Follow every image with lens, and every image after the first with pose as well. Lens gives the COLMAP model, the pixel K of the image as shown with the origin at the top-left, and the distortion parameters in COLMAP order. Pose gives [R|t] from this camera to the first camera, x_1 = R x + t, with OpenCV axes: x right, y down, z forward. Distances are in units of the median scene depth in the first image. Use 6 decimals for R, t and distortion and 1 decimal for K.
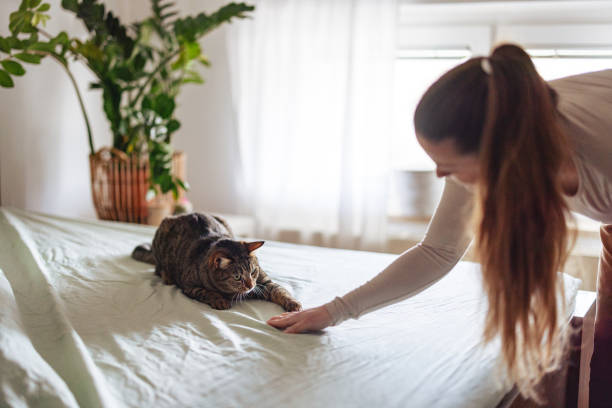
lens RADIAL K [[868.2, 0, 306.0], [0, 868.2, 204.0], [0, 0, 1]] dist [-0.009372, 0.033757]
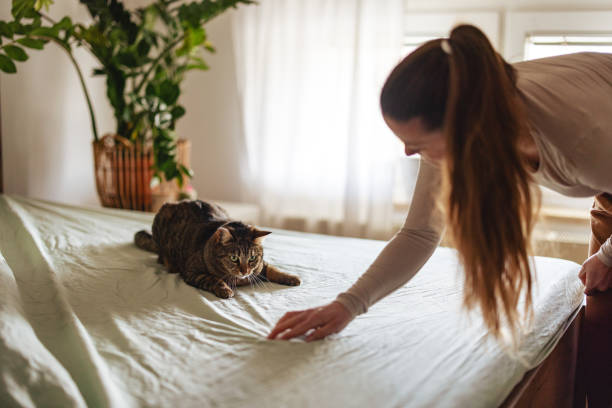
lens RADIAL K [[868.2, 0, 306.0], [0, 868.2, 204.0], [0, 0, 1]] dist [-0.009372, 0.033757]
pose [[0.999987, 0.002588, -0.004444, -0.002131], [-0.002533, 0.999921, 0.012335, 0.001587], [0.004475, -0.012323, 0.999914, 0.010506]]
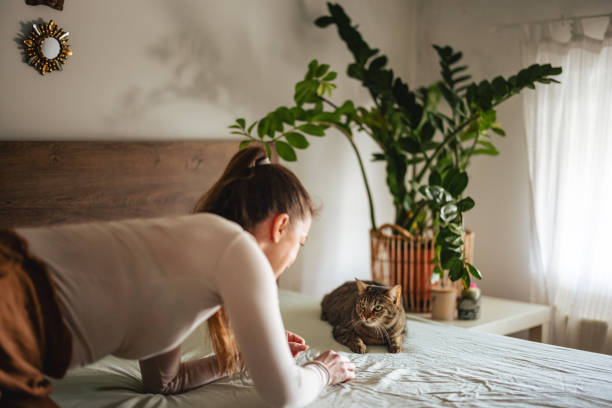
lens RADIAL K [[868.2, 0, 306.0], [0, 868.2, 204.0], [0, 0, 1]] dist [-0.009372, 0.033757]
pose [[0.952657, 0.018978, -0.303455, -0.034986], [-0.038903, 0.997455, -0.059751, -0.028047], [0.301549, 0.068727, 0.950971, 0.095616]]
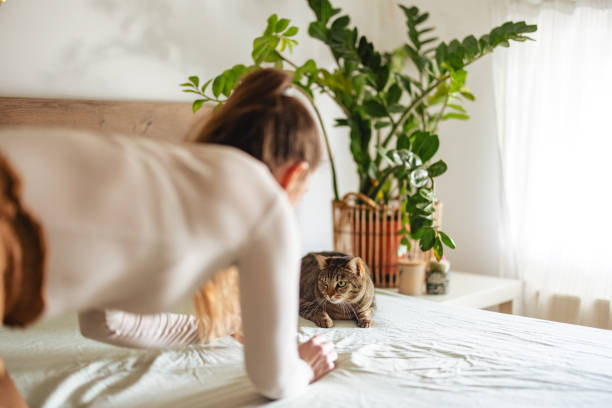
lens RADIAL K [[868.2, 0, 306.0], [0, 868.2, 204.0], [0, 0, 1]] dist [-0.009372, 0.033757]
pose [[0.968079, 0.022791, -0.249605, -0.060381], [-0.035424, 0.998302, -0.046236, -0.012741], [0.248128, 0.053602, 0.967243, 0.155671]]
